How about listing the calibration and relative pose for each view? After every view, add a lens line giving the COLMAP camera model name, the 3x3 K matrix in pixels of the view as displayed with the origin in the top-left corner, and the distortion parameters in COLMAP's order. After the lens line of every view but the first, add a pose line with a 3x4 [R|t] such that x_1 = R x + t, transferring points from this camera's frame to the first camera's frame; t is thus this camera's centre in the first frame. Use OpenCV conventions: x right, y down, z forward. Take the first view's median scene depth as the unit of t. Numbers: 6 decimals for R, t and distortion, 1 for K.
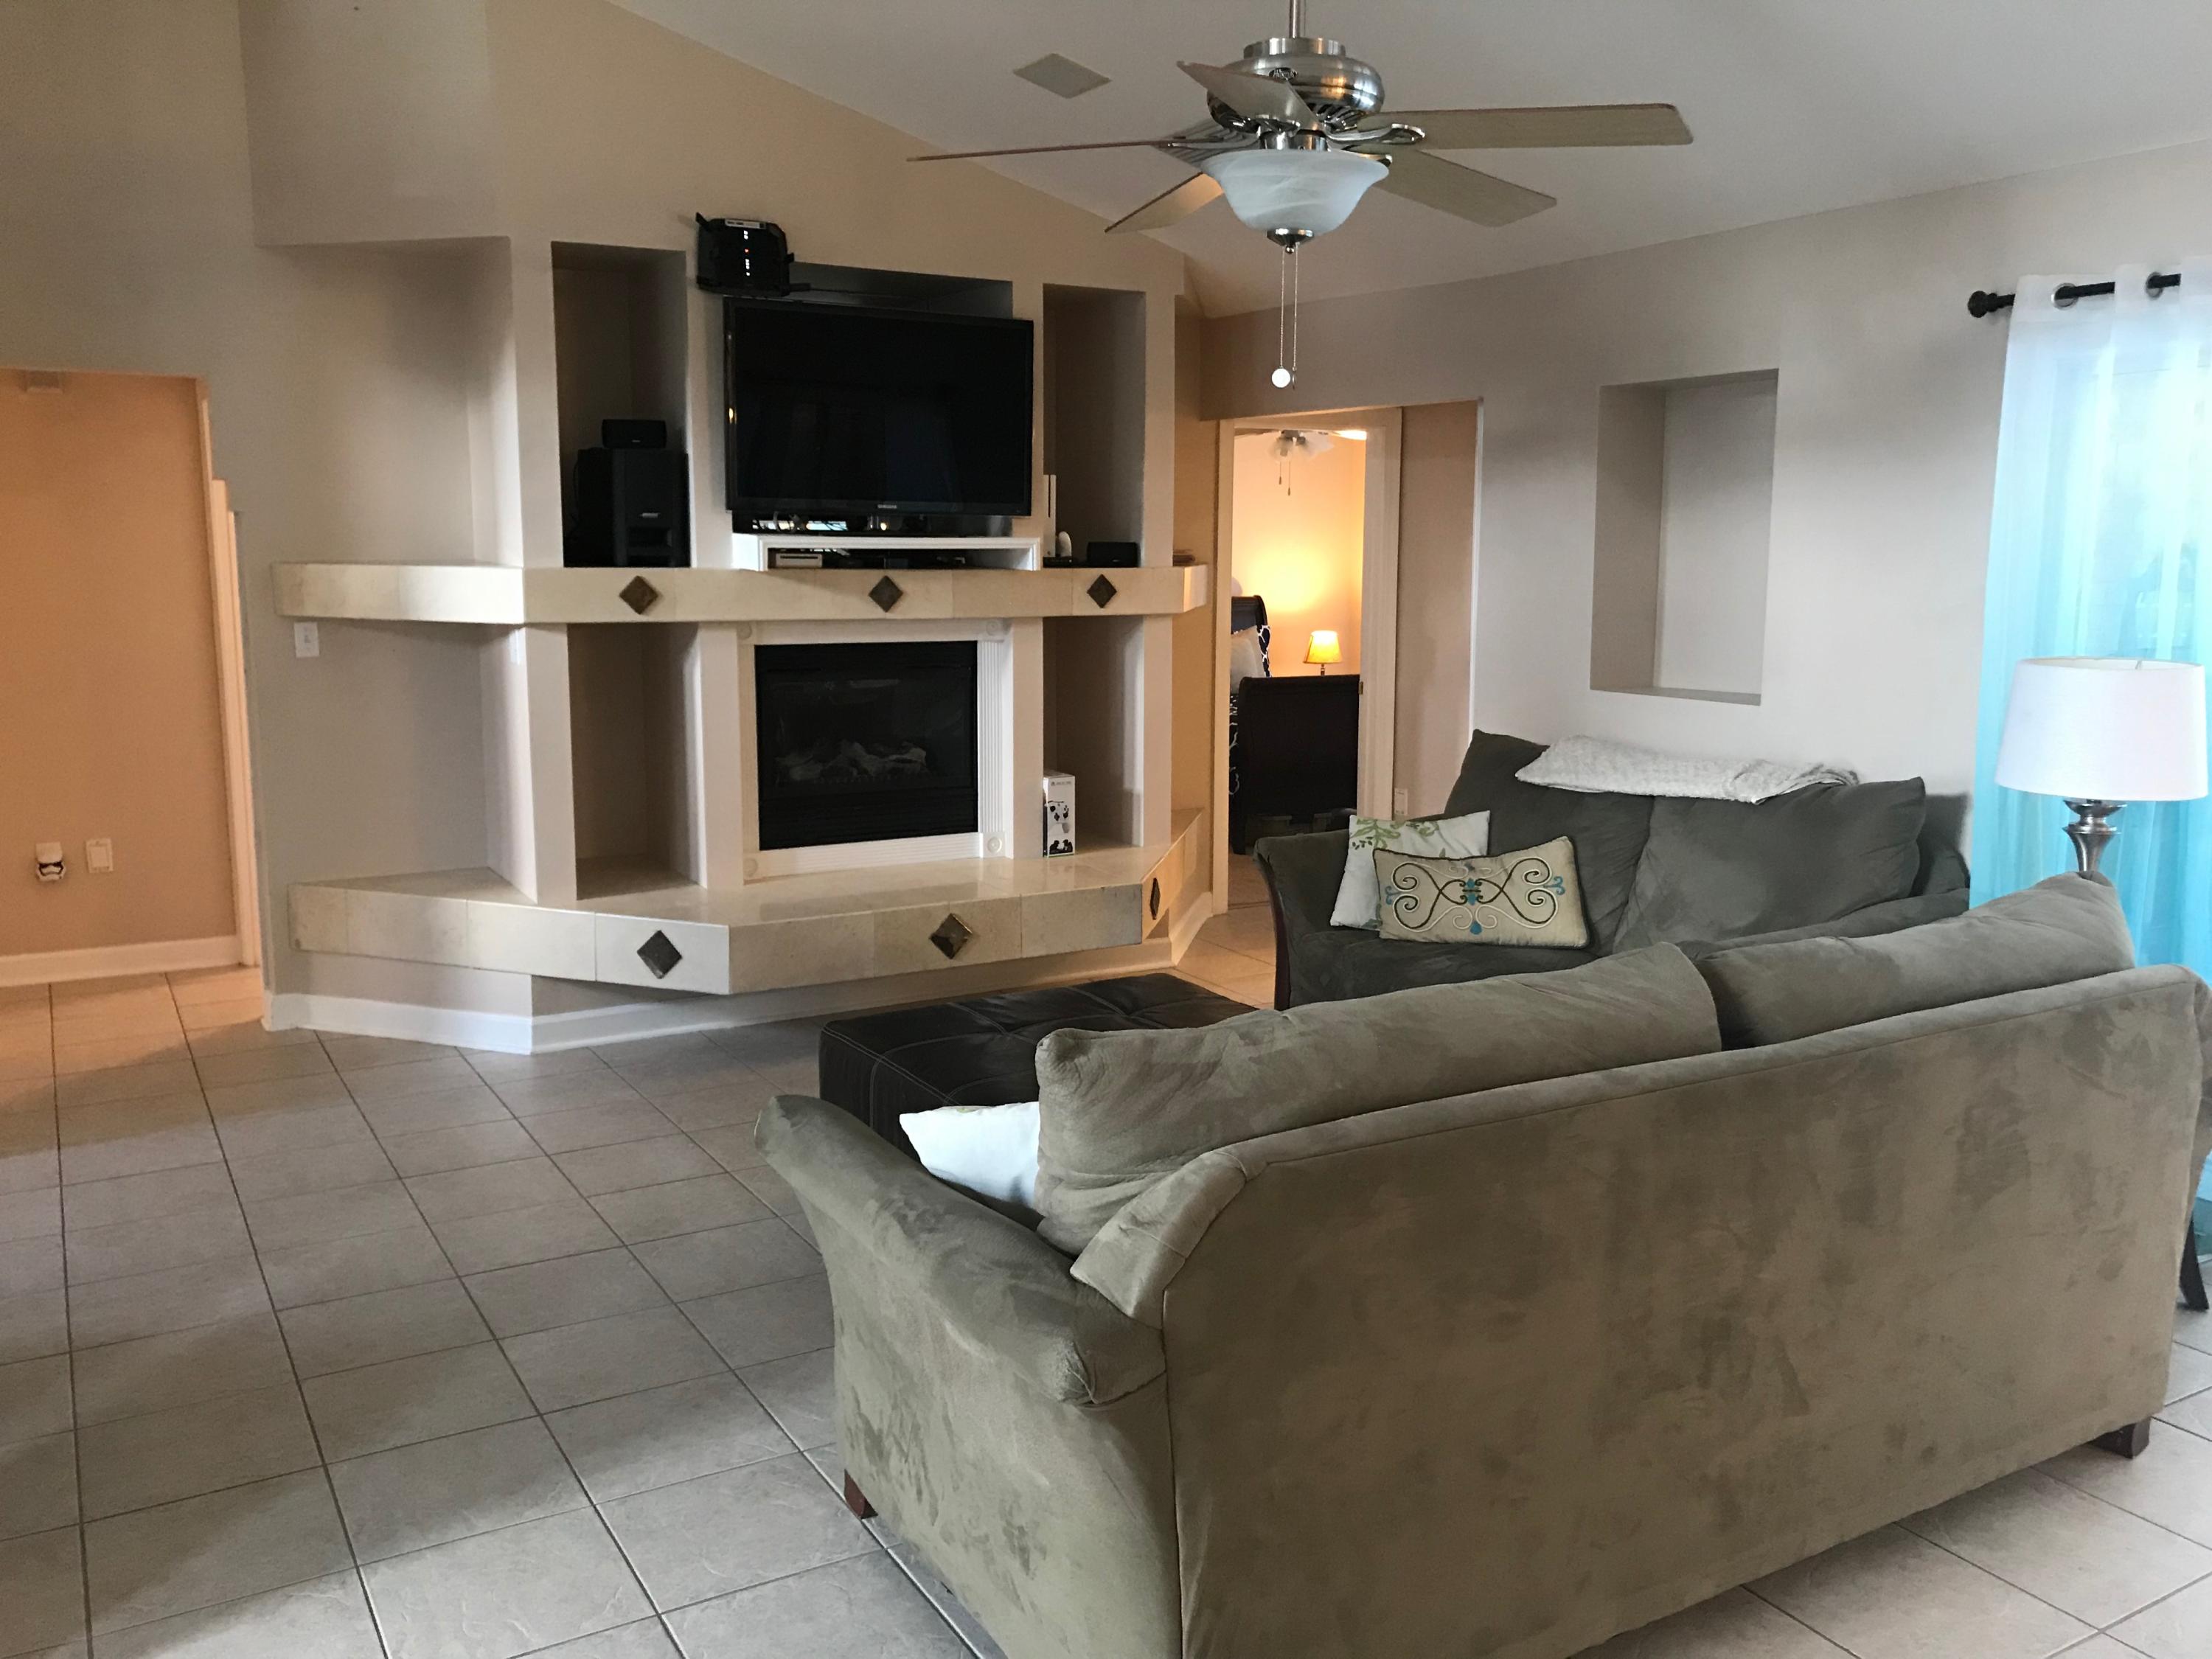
lens RADIAL K [[1778.3, 0, 1102.6], [0, 1778.3, 797.3], [0, 0, 1]] dist [-0.003020, -0.002332]
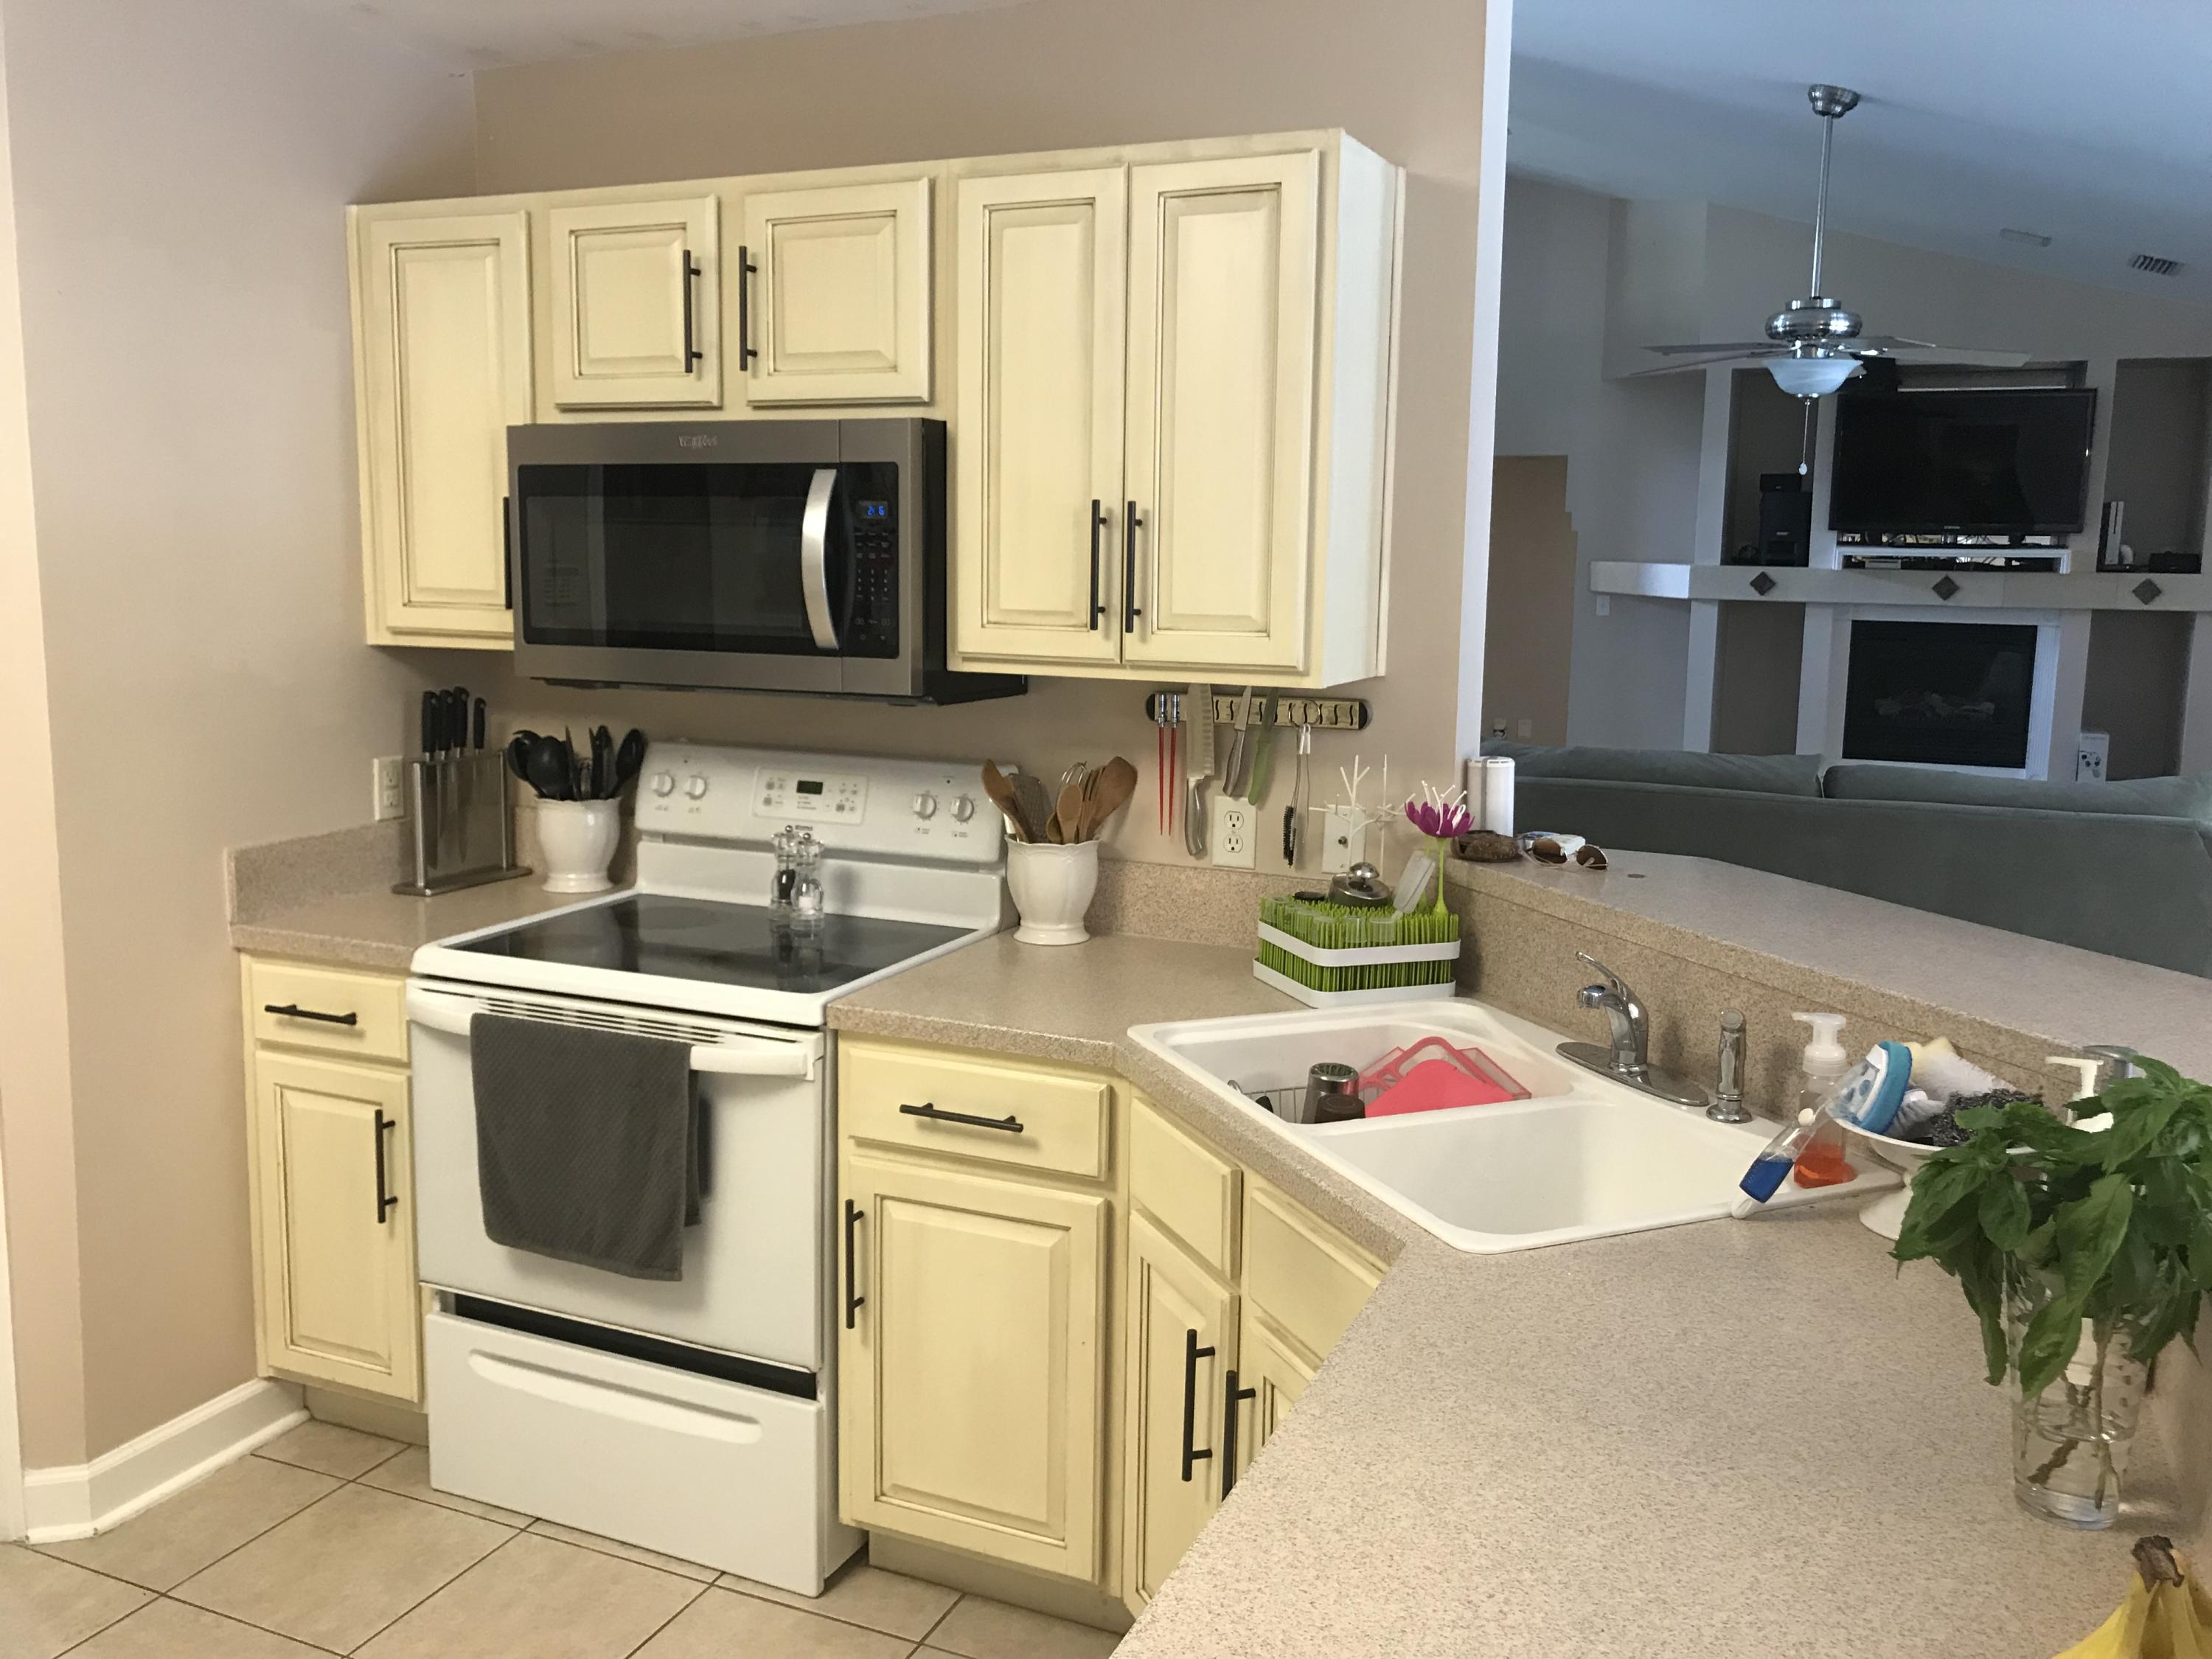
lens RADIAL K [[1903.0, 0, 1106.0], [0, 1903.0, 829.5], [0, 0, 1]] dist [0.044174, -0.004485]
pose [[0.579868, 0.128675, -0.804485, 0.762175], [-0.127255, 0.989634, 0.066564, 0.062152], [0.804711, 0.063776, 0.590232, -0.453001]]
